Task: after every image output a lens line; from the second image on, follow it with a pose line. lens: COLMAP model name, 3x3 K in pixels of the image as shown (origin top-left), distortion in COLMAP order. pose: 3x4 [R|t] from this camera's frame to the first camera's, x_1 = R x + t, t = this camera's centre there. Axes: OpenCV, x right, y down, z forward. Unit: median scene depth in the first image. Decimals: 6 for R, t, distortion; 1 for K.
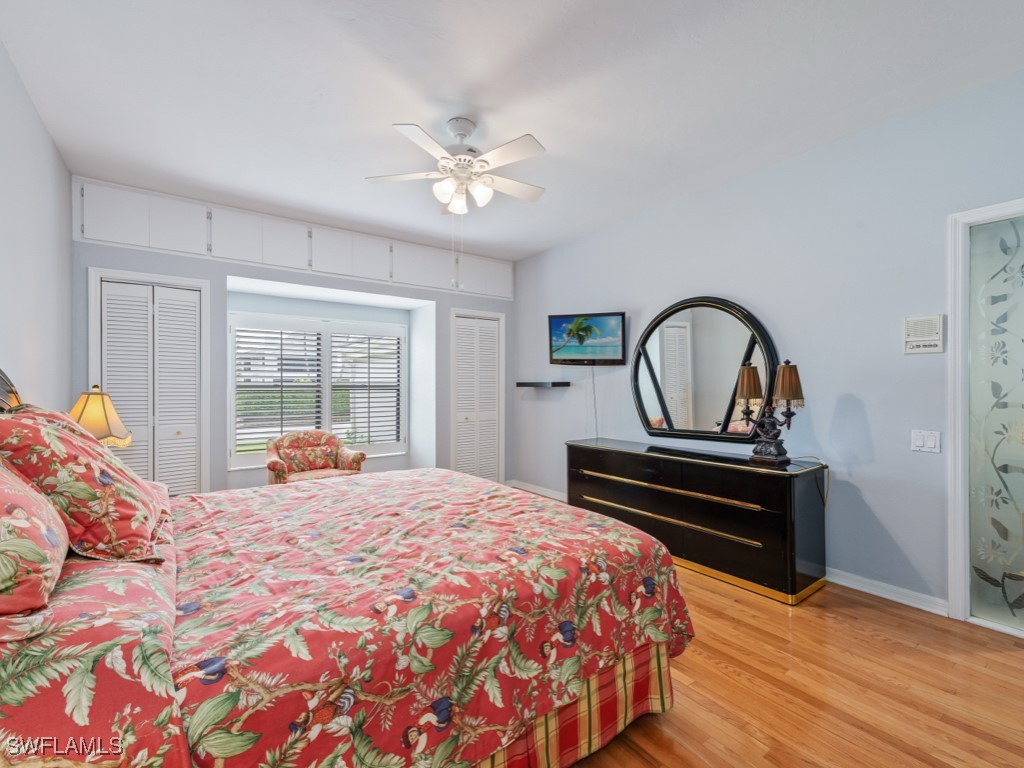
lens RADIAL K [[456.1, 0, 513.6], [0, 456.1, 383.3], [0, 0, 1]] dist [0.013643, -0.002225]
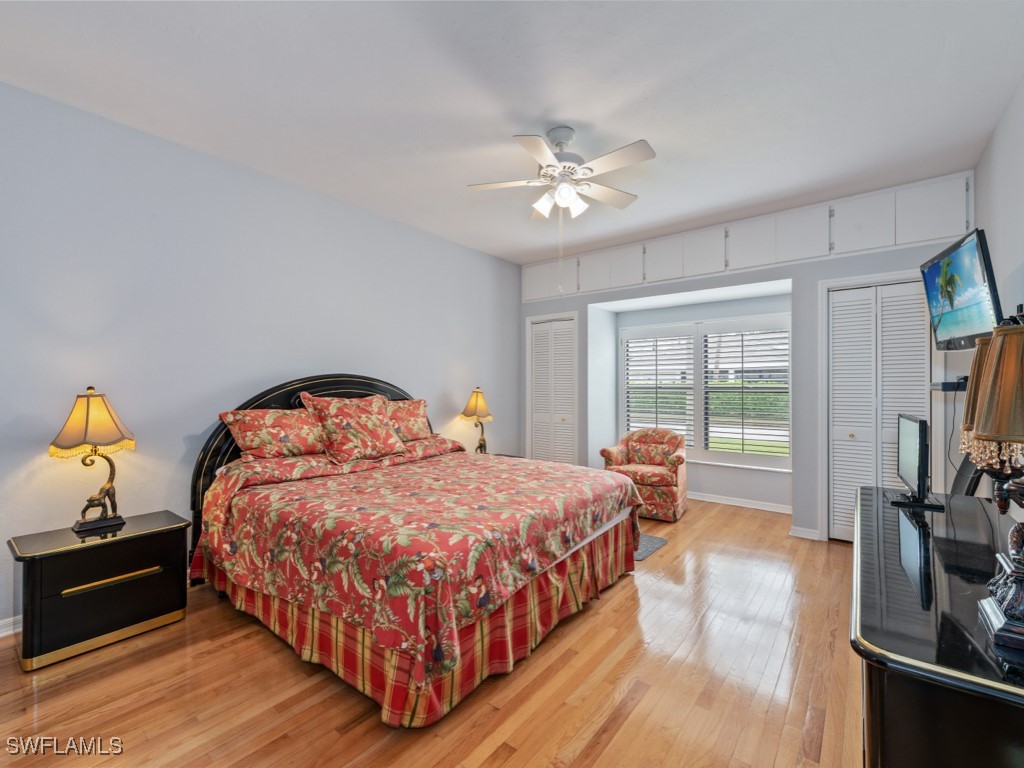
lens RADIAL K [[456.1, 0, 506.8], [0, 456.1, 383.1], [0, 0, 1]] dist [0.013643, -0.002225]
pose [[0.261397, -0.006792, -0.965208, 0.621288], [0.004063, 0.999974, -0.005936, -0.000090], [0.965223, -0.002370, 0.261418, 0.456195]]
